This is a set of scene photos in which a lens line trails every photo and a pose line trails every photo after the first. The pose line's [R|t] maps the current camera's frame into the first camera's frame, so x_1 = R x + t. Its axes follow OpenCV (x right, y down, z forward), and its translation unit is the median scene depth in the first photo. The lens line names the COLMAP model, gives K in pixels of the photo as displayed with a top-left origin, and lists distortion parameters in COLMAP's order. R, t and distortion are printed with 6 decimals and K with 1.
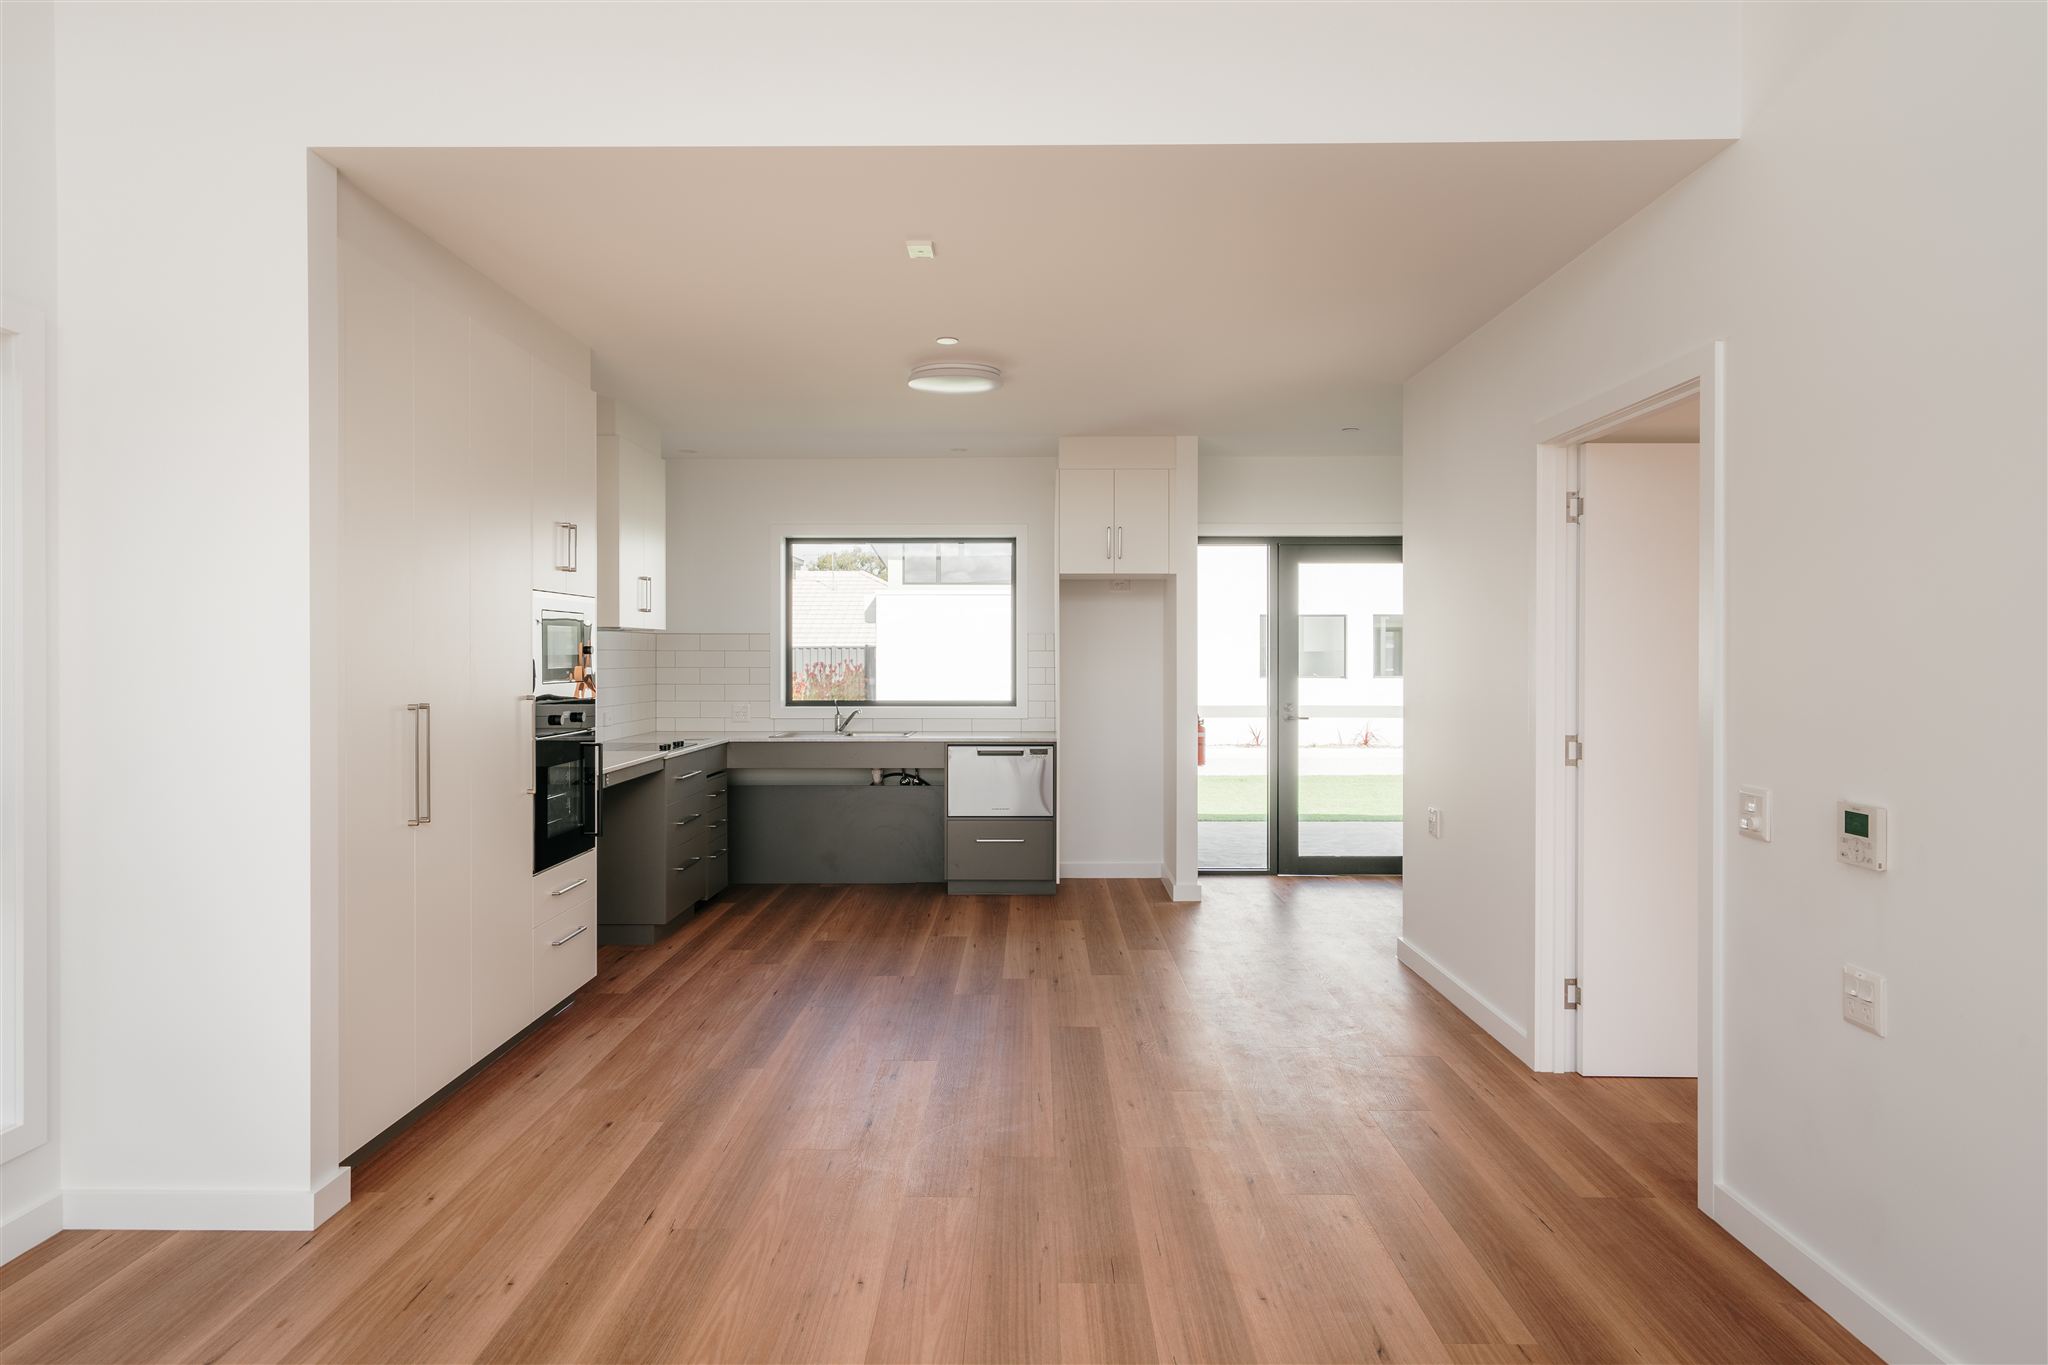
lens RADIAL K [[1248.4, 0, 1026.7], [0, 1248.4, 648.0], [0, 0, 1]] dist [0.007584, 0.000778]
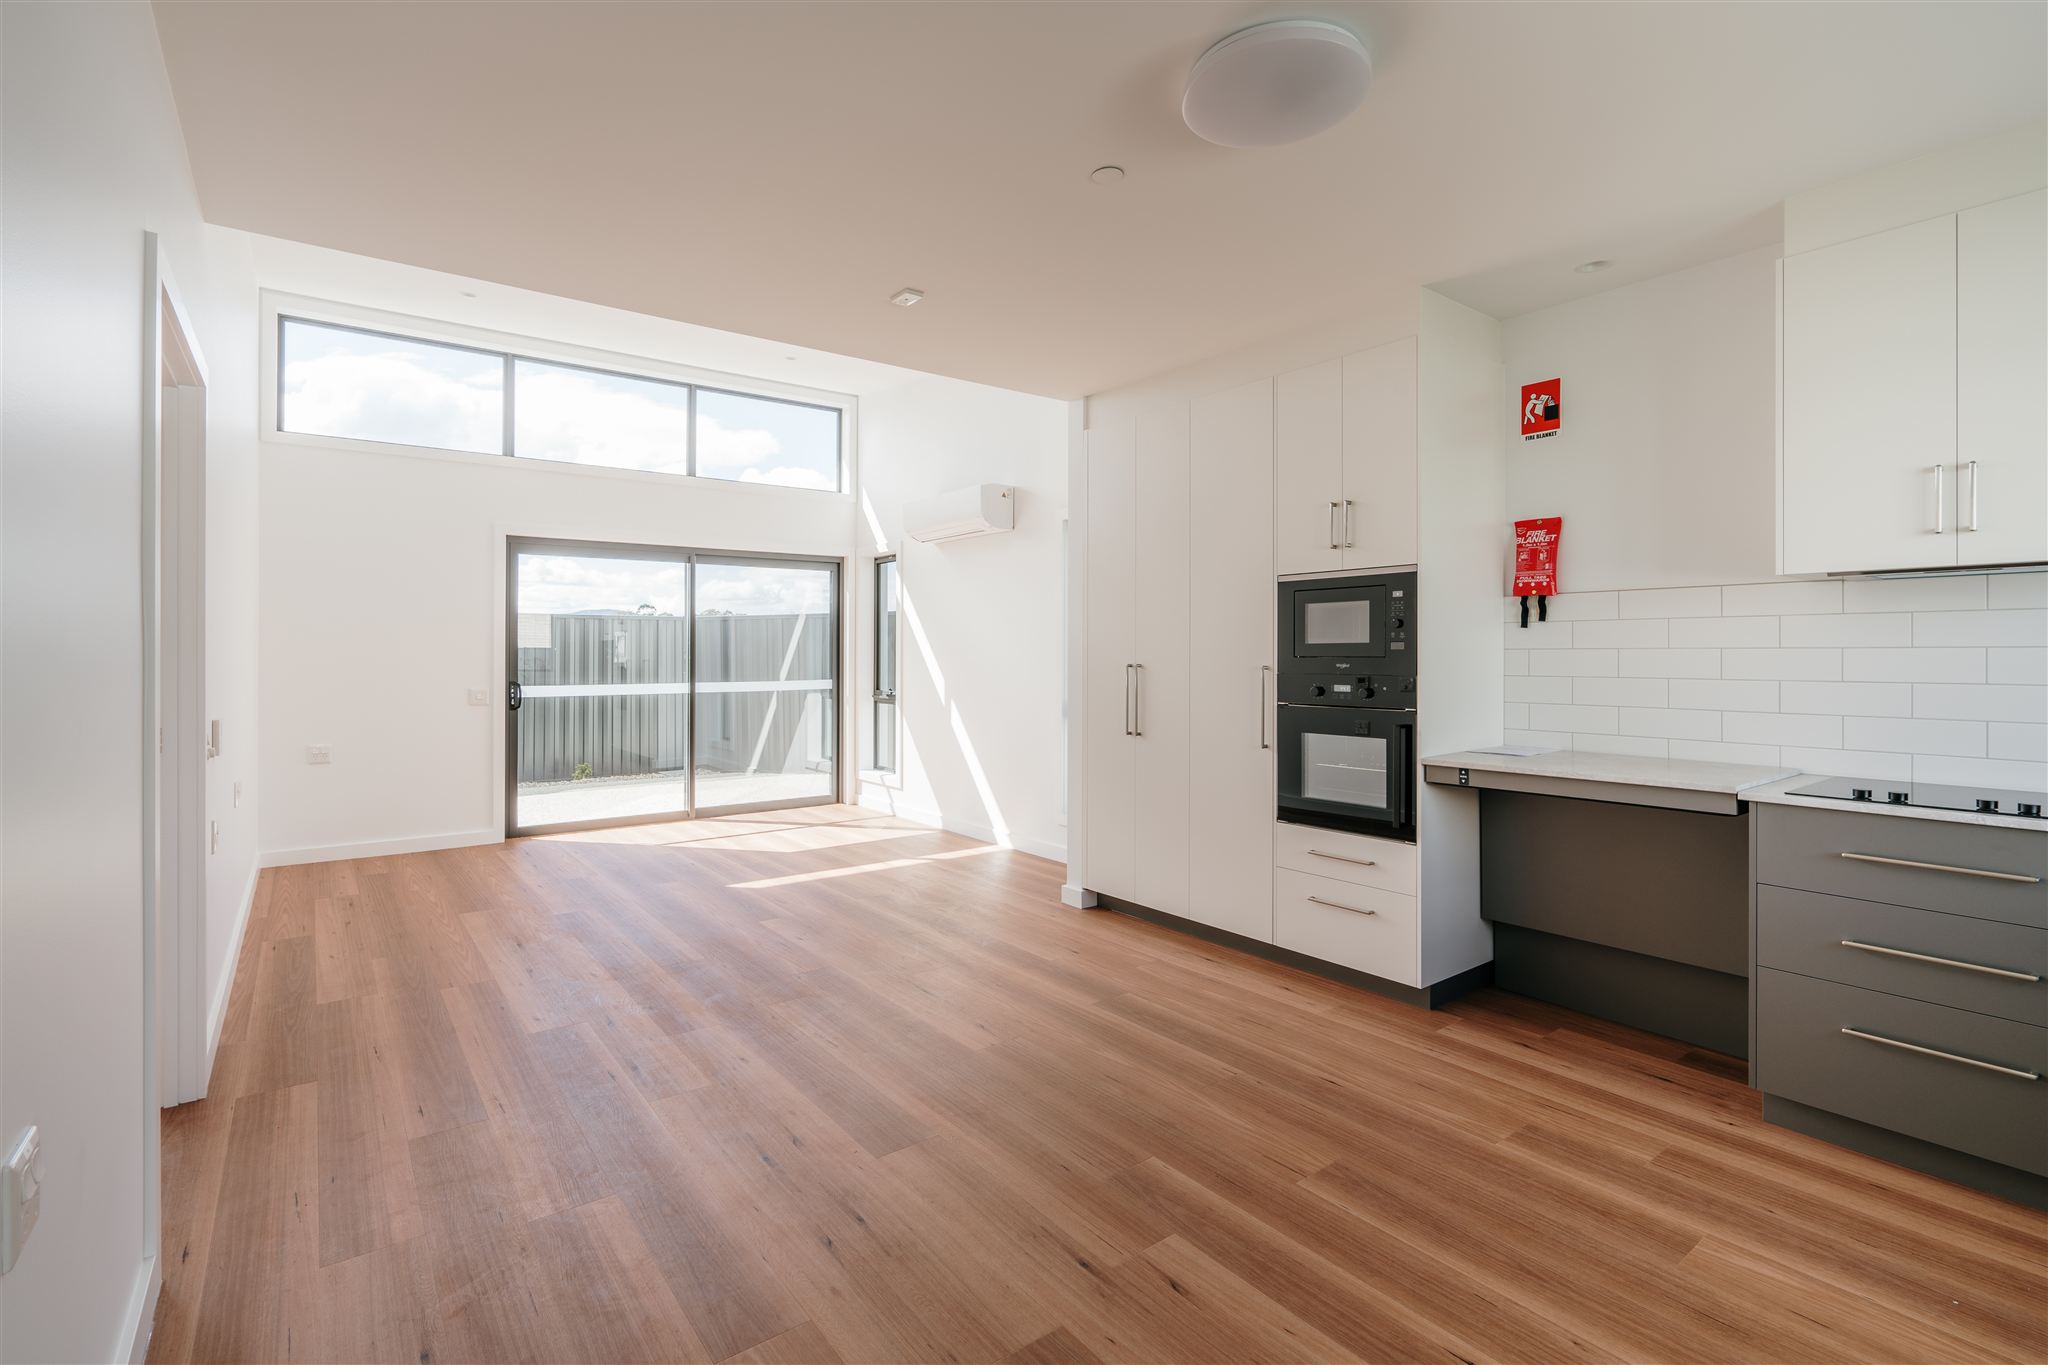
lens RADIAL K [[933.5, 0, 1005.1], [0, 933.5, 651.9], [0, 0, 1]] dist [-0.014703, 0.004908]
pose [[-0.800130, 0.000071, -0.599827, 0.287466], [0.004298, 0.999975, -0.005615, 0.024986], [0.599811, -0.007070, -0.800110, 1.350168]]
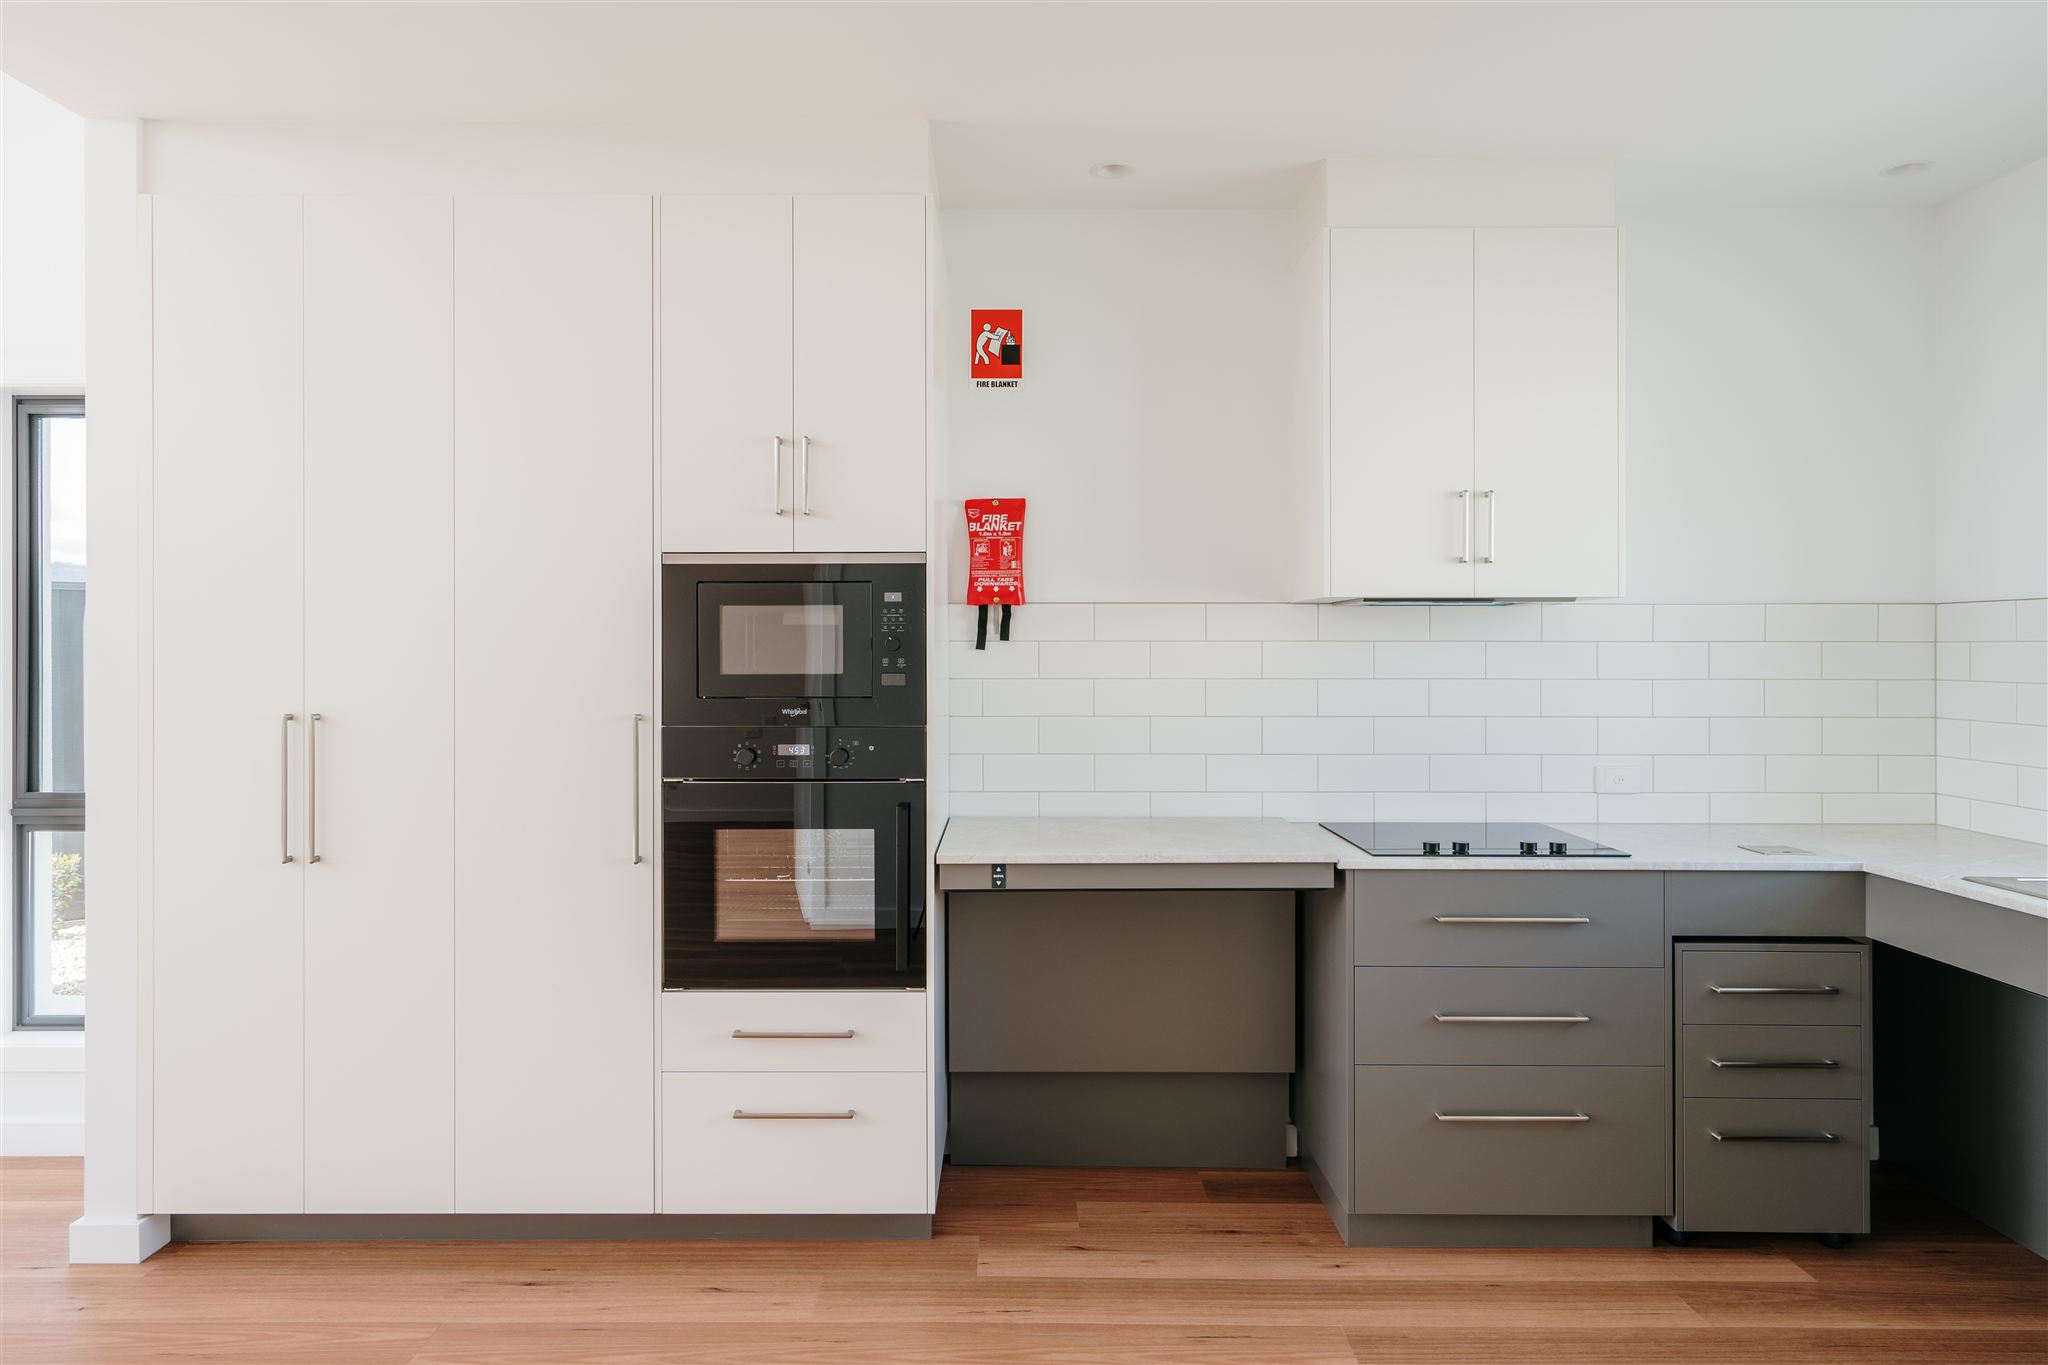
lens RADIAL K [[1256.6, 0, 1006.3], [0, 1256.6, 649.2], [0, 0, 1]] dist [0.002951, 0.001827]
pose [[0.001415, -0.001165, -0.999998, 0.229619], [0.005811, 0.999982, -0.001157, 0.005139], [0.999982, -0.005809, 0.001422, 1.032098]]
